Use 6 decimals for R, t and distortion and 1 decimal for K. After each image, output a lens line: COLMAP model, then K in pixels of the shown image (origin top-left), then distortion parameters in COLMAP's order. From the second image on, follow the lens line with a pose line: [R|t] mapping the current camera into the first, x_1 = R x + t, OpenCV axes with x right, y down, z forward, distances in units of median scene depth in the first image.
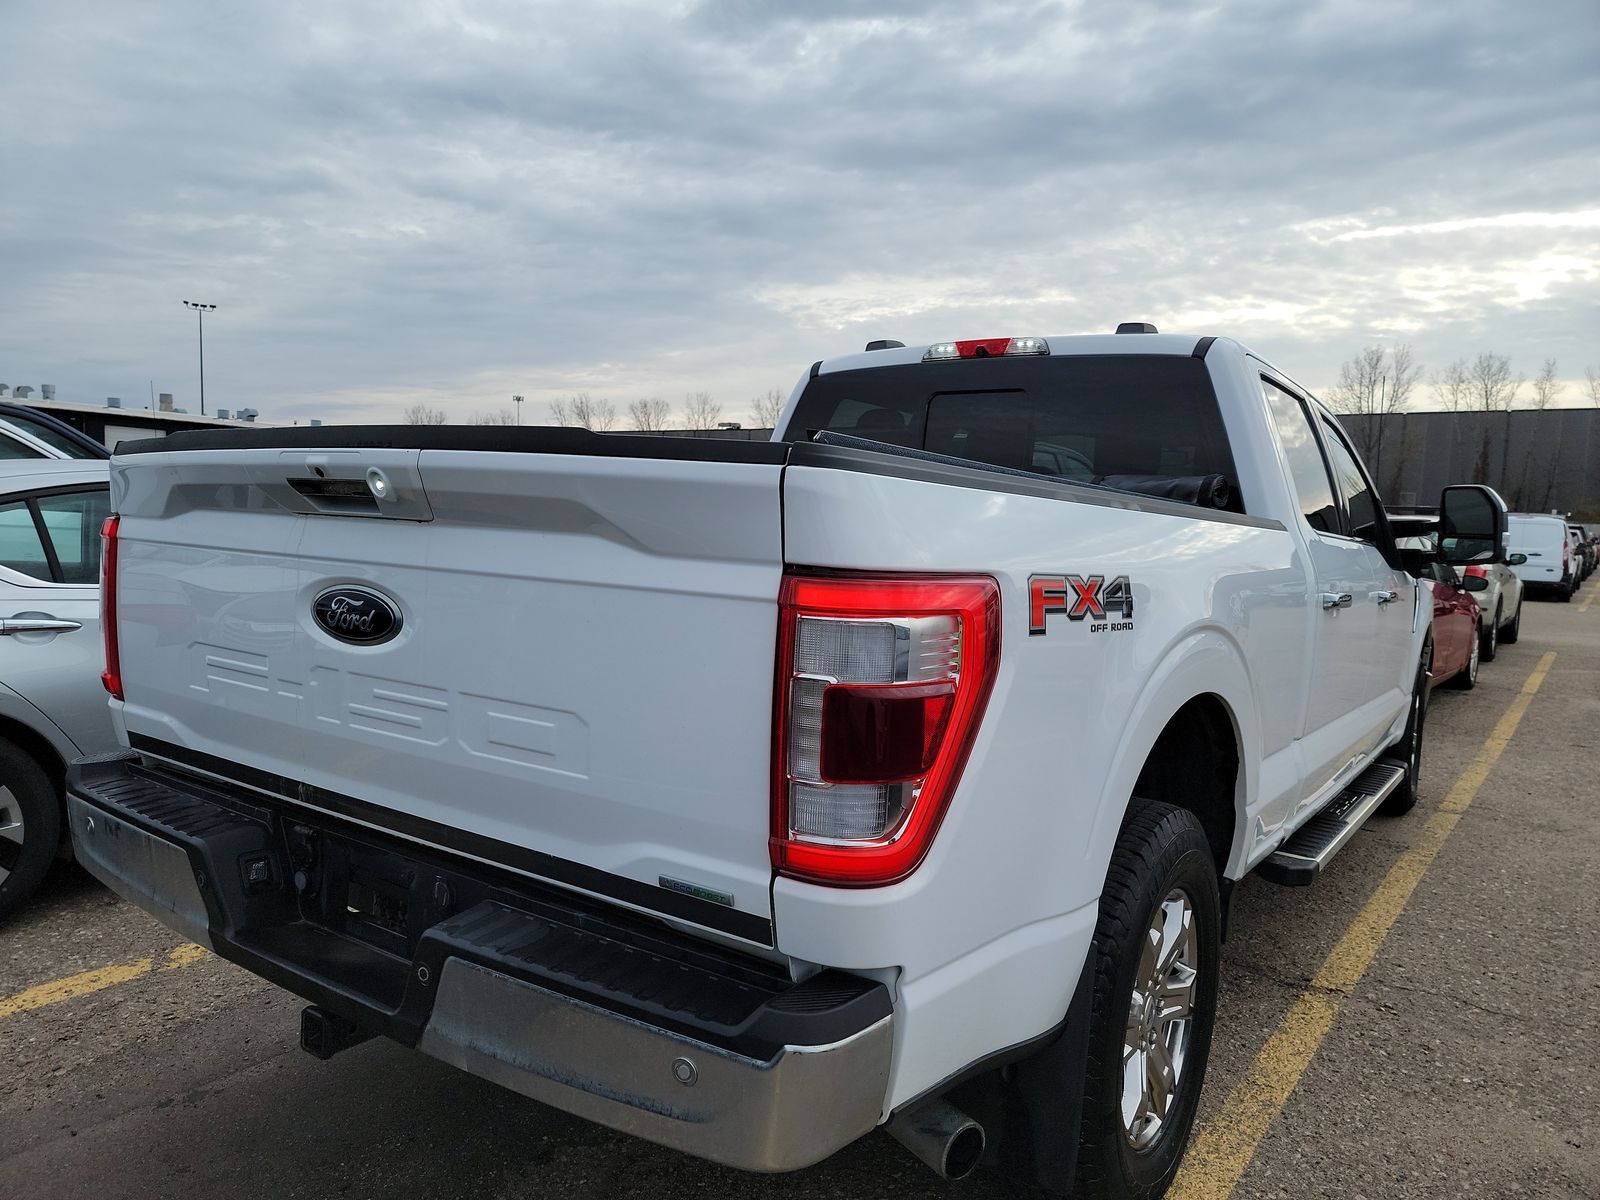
lens RADIAL K [[1106.0, 0, 800.4], [0, 1106.0, 600.4], [0, 0, 1]] dist [0.067397, -0.046824]
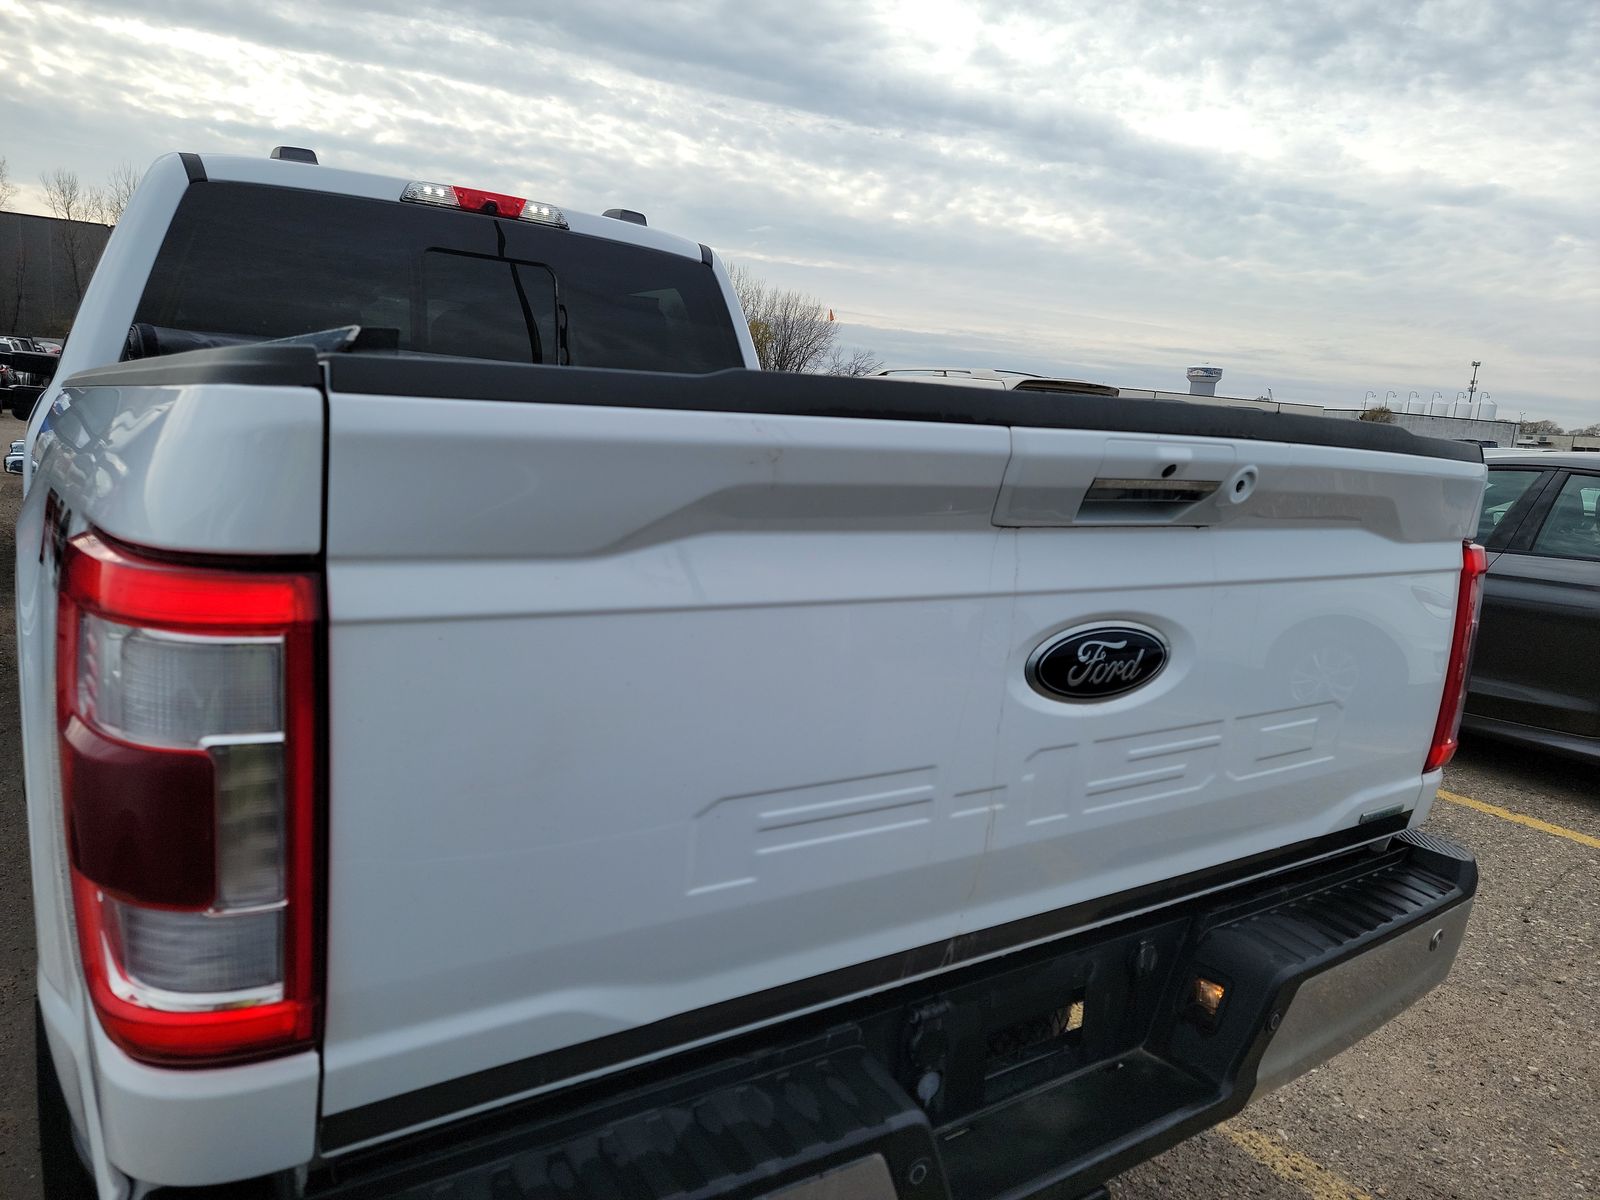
lens RADIAL K [[1106.0, 0, 849.3], [0, 1106.0, 595.6], [0, 0, 1]] dist [0.067397, -0.046824]
pose [[0.333752, -0.166057, 0.927920, -0.910452], [0.018010, 0.985306, 0.169849, -0.125715], [-0.942489, -0.039976, 0.331838, 0.754685]]
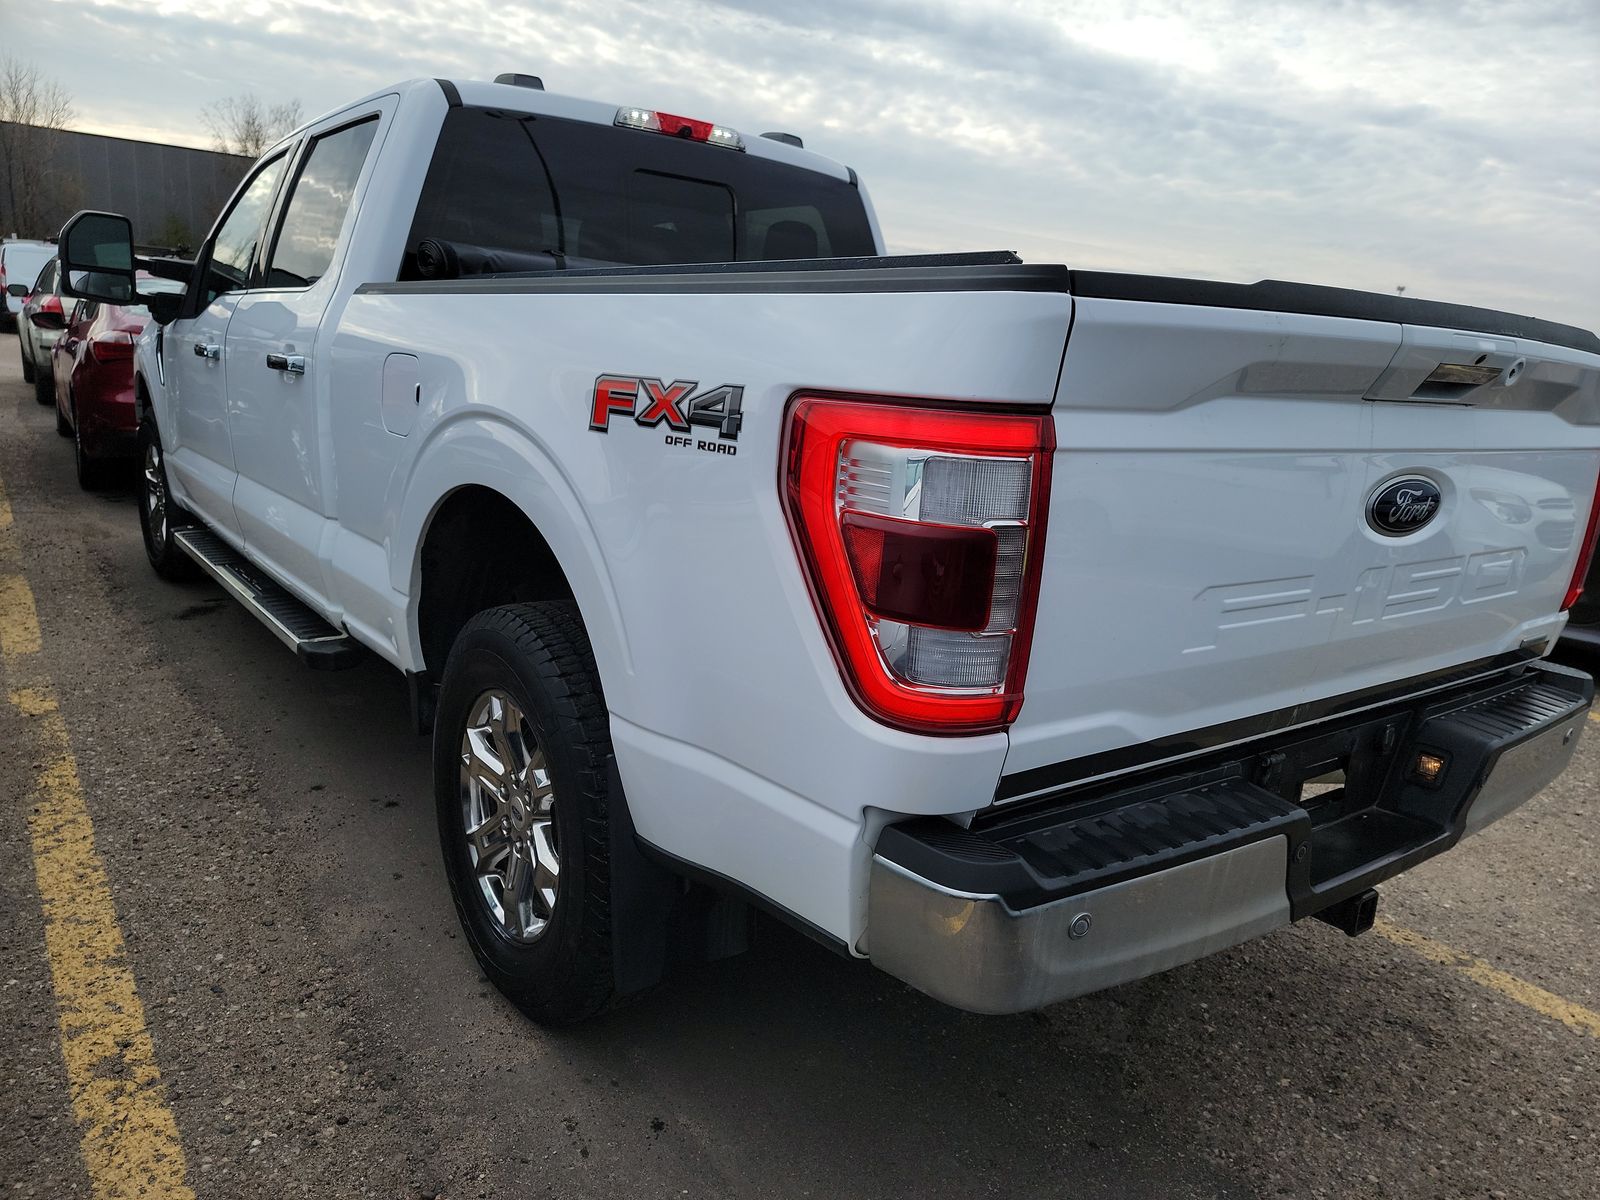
lens RADIAL K [[1106.0, 0, 839.6], [0, 1106.0, 616.1], [0, 0, 1]] dist [0.067397, -0.046824]
pose [[0.288155, -0.246030, 0.925438, -1.193603], [0.008535, 0.967052, 0.254436, -0.119790], [-0.957546, -0.065418, 0.280761, 0.972883]]
